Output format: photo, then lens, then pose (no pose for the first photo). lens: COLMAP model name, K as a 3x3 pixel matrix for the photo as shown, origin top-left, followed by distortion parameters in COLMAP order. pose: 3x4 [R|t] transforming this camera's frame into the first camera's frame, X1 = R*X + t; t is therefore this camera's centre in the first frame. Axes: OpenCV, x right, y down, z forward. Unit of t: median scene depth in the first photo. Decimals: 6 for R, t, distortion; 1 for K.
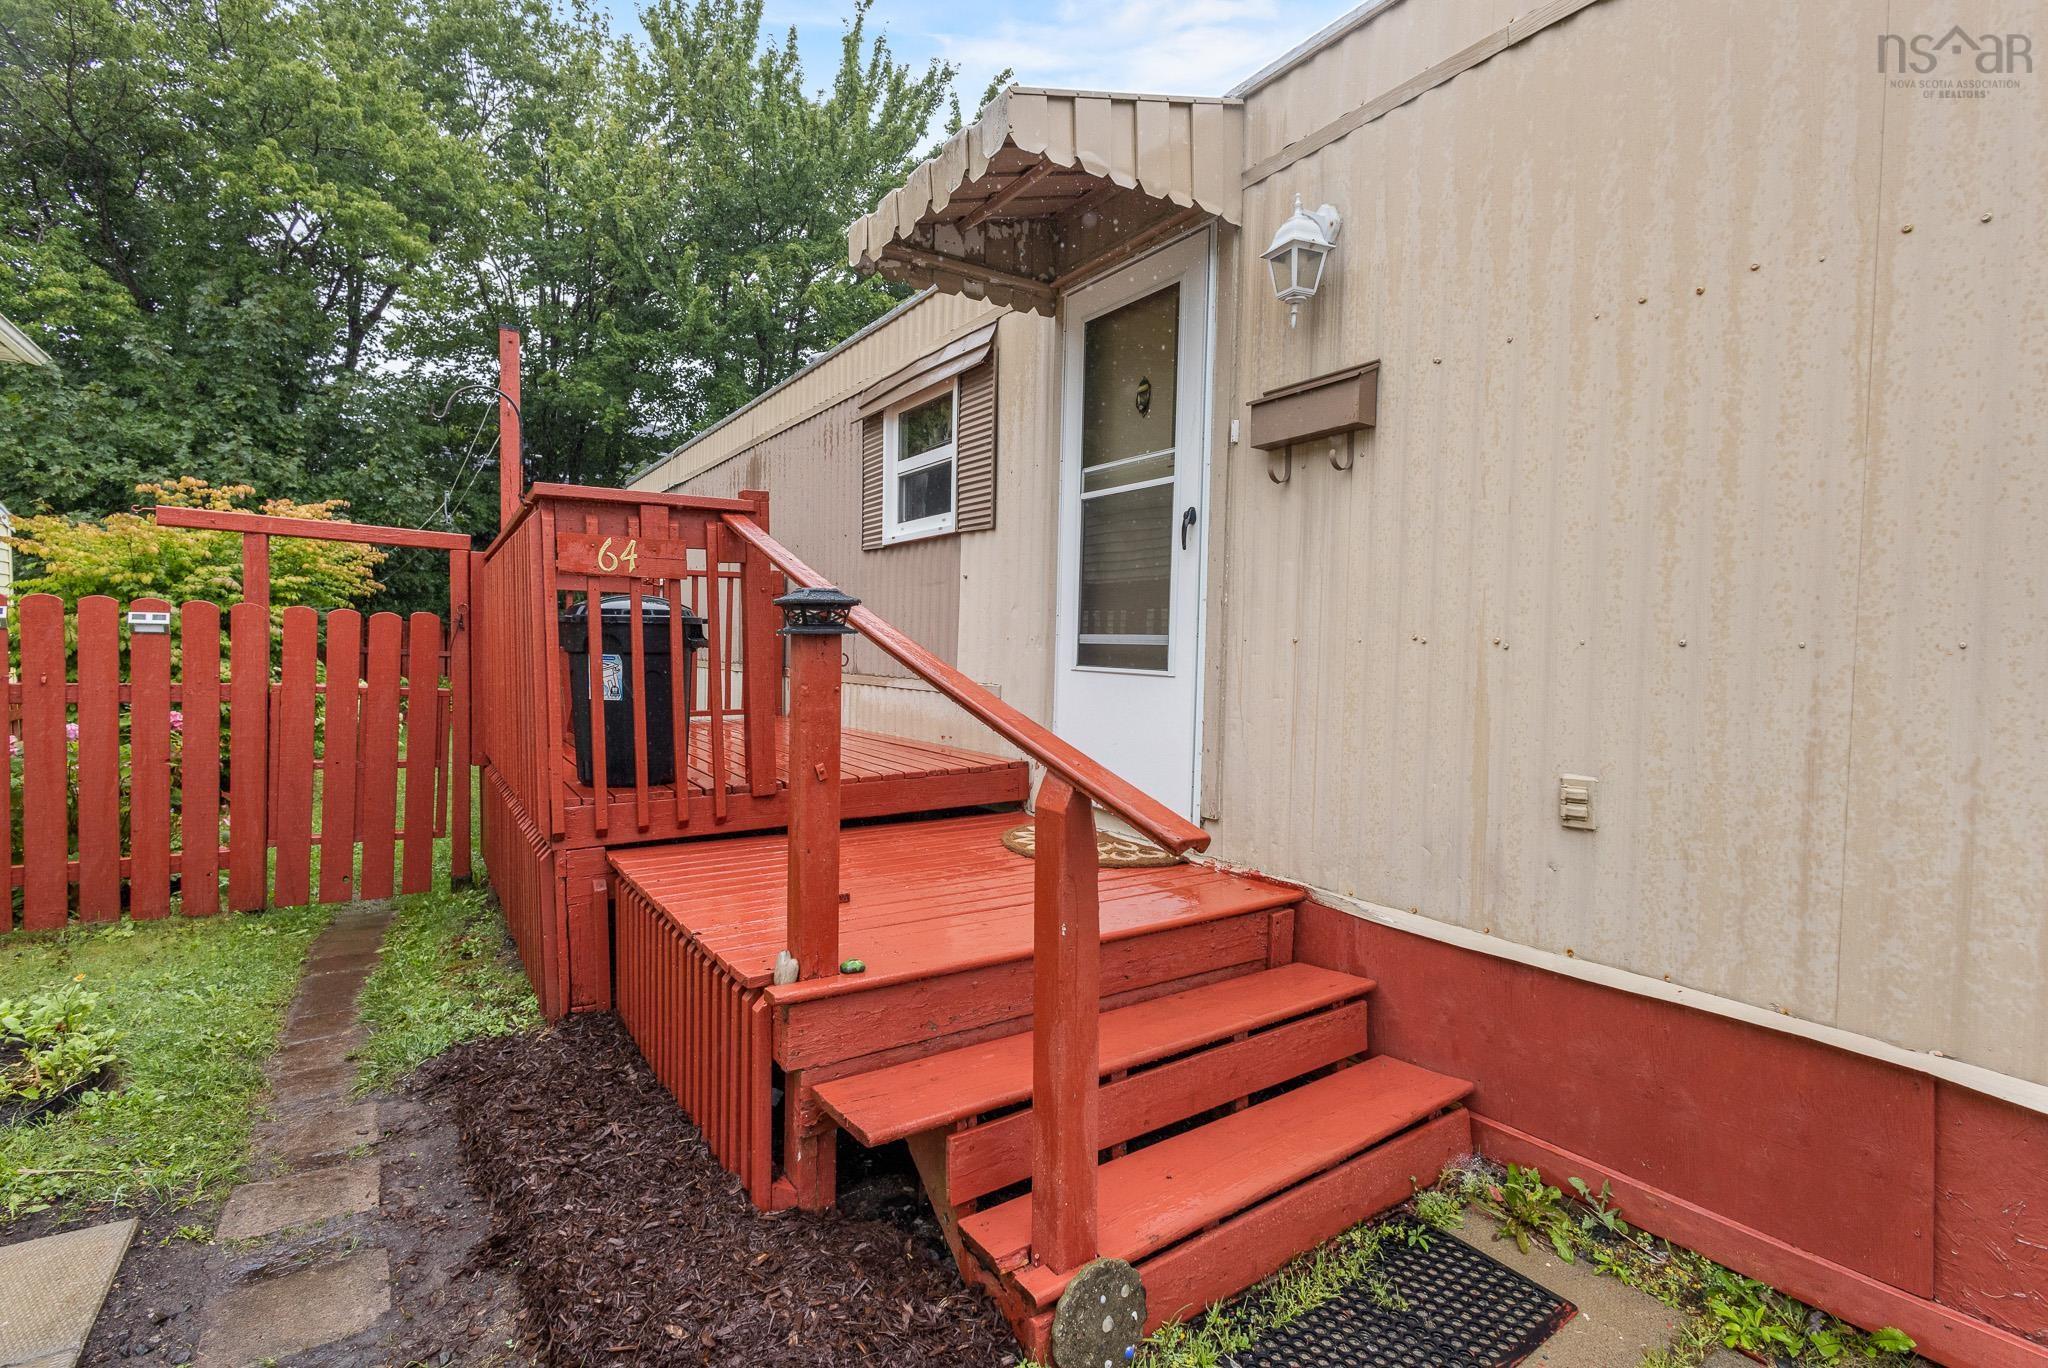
lens RADIAL K [[925.7, 0, 1018.6], [0, 925.7, 681.3], [0, 0, 1]] dist [0.014454, -0.004126]
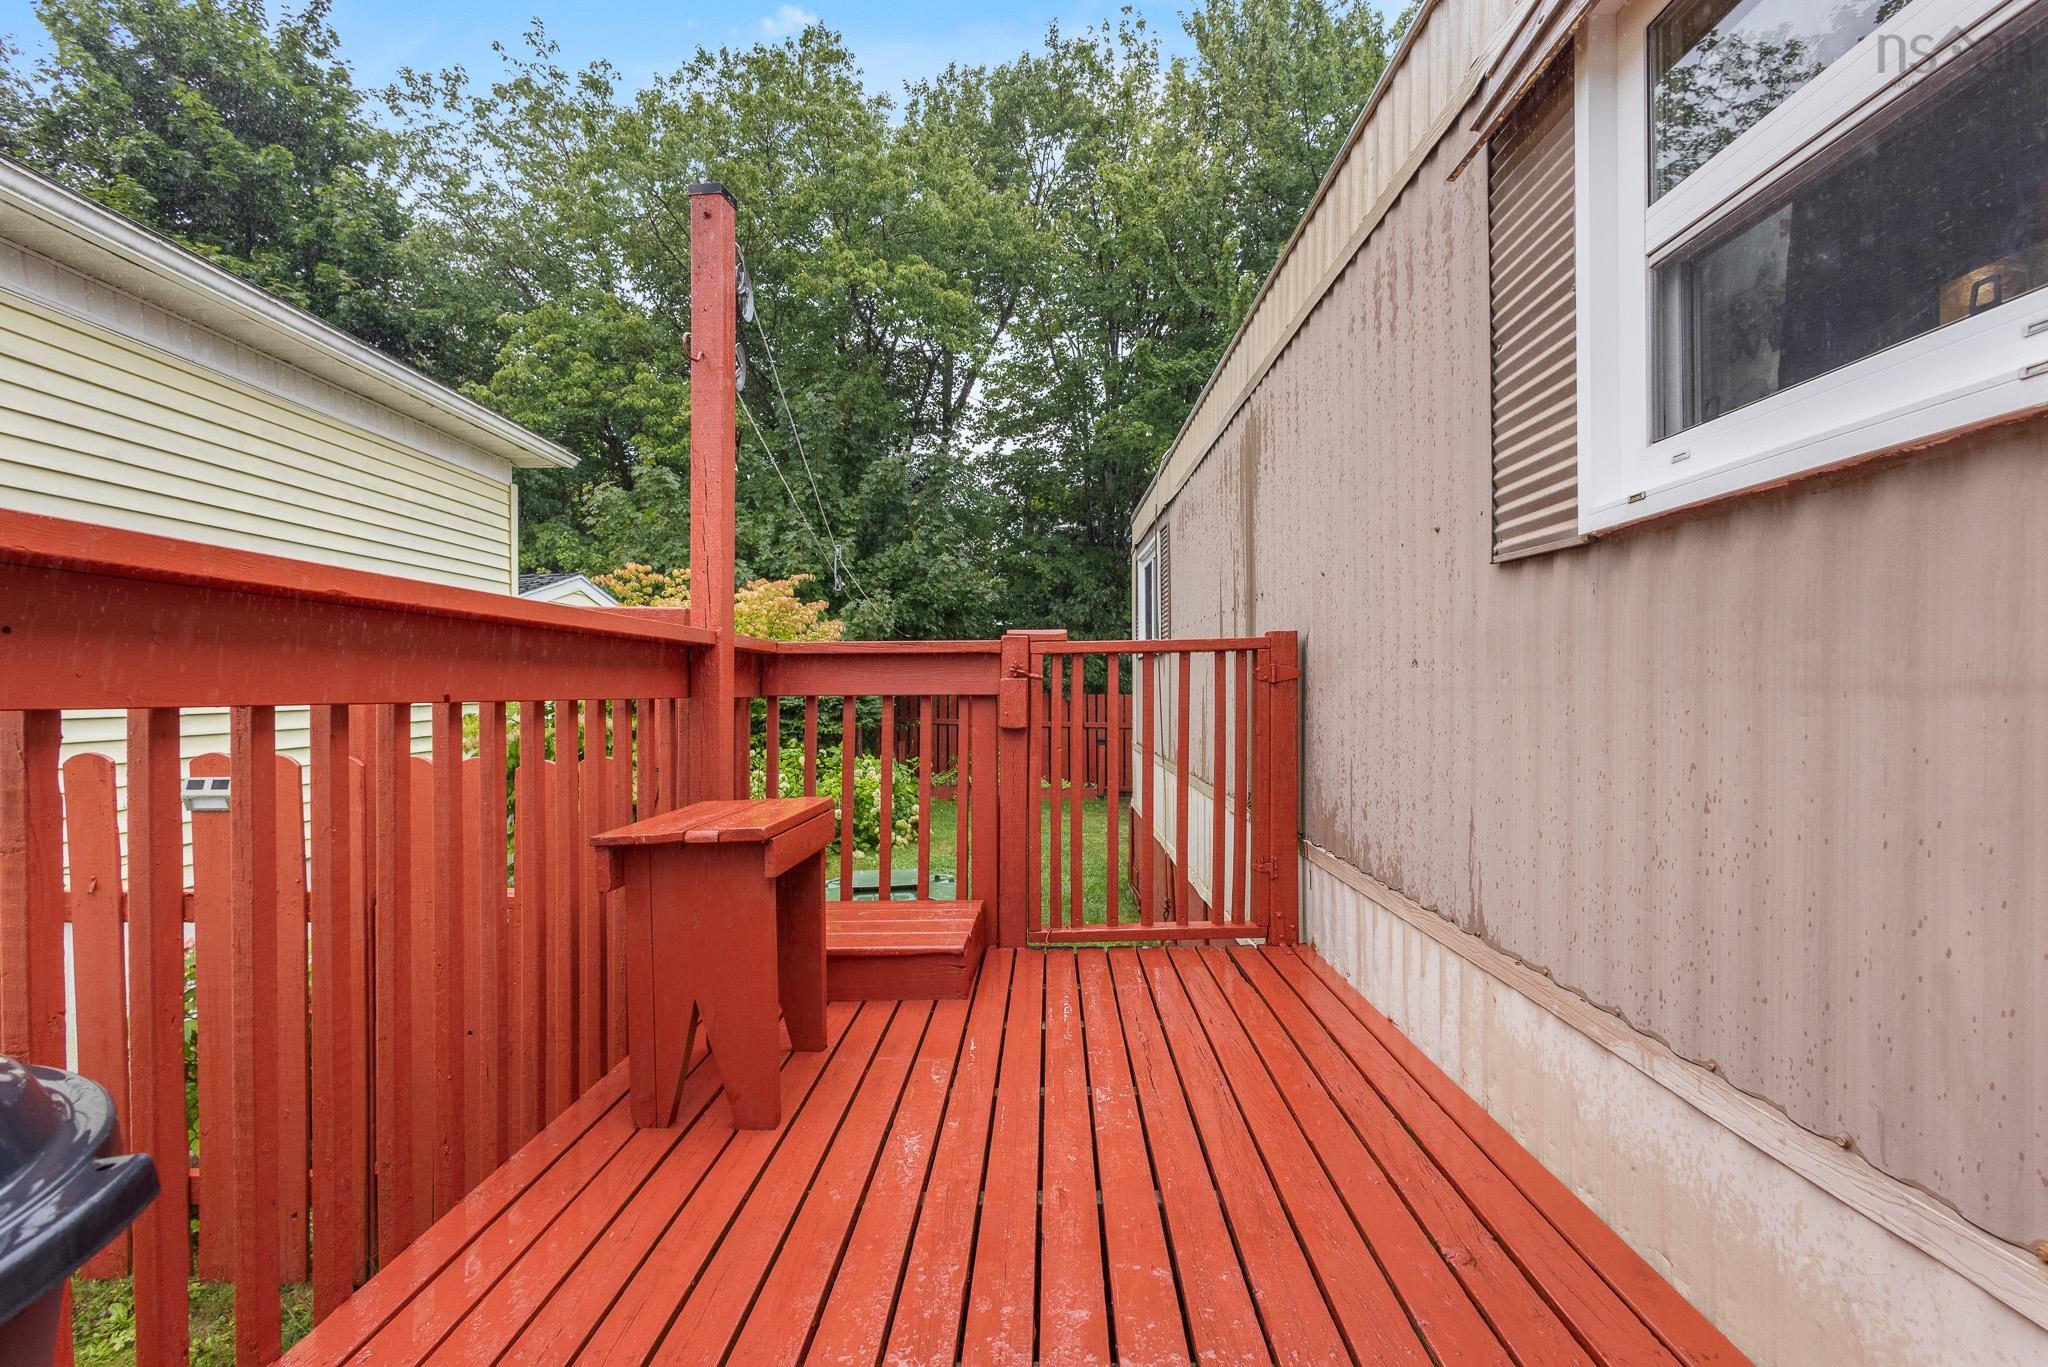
lens RADIAL K [[925.7, 0, 1055.7], [0, 925.7, 703.4], [0, 0, 1]] dist [0.014454, -0.004126]
pose [[0.842119, -0.016597, -0.539037, -0.234316], [0.004579, 0.999710, -0.023627, -0.164201], [0.539273, 0.017429, 0.841951, 1.238249]]
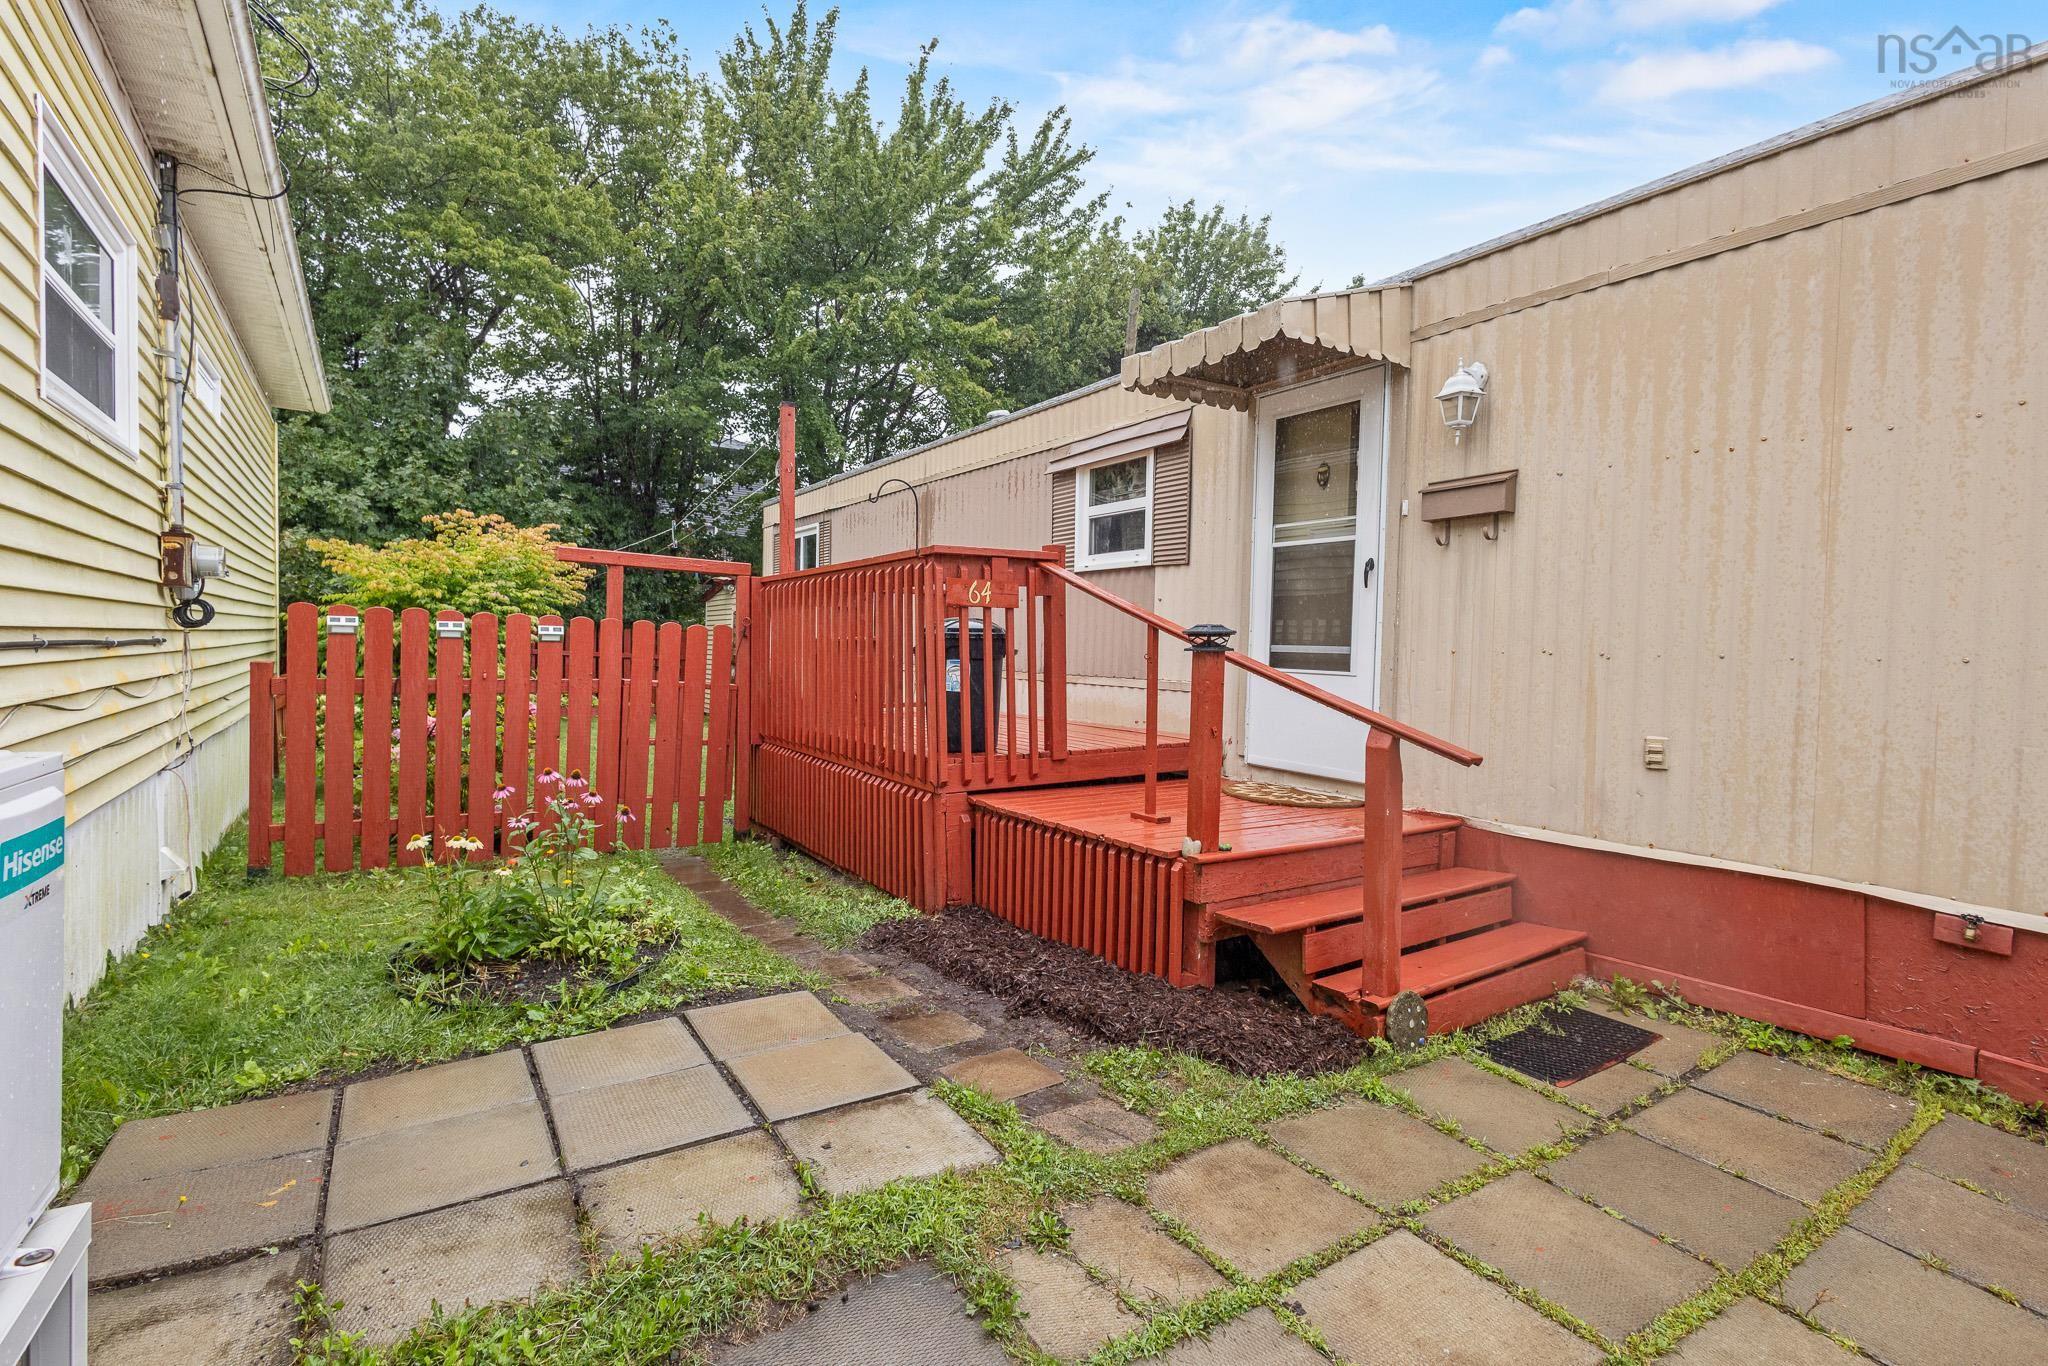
lens RADIAL K [[925.7, 0, 1016.7], [0, 925.7, 674.3], [0, 0, 1]] dist [0.014454, -0.004126]
pose [[0.999927, 0.001582, -0.011938, -0.382472], [-0.001643, 0.999986, -0.005085, 0.001510], [0.011930, 0.005105, 0.999916, -0.494145]]
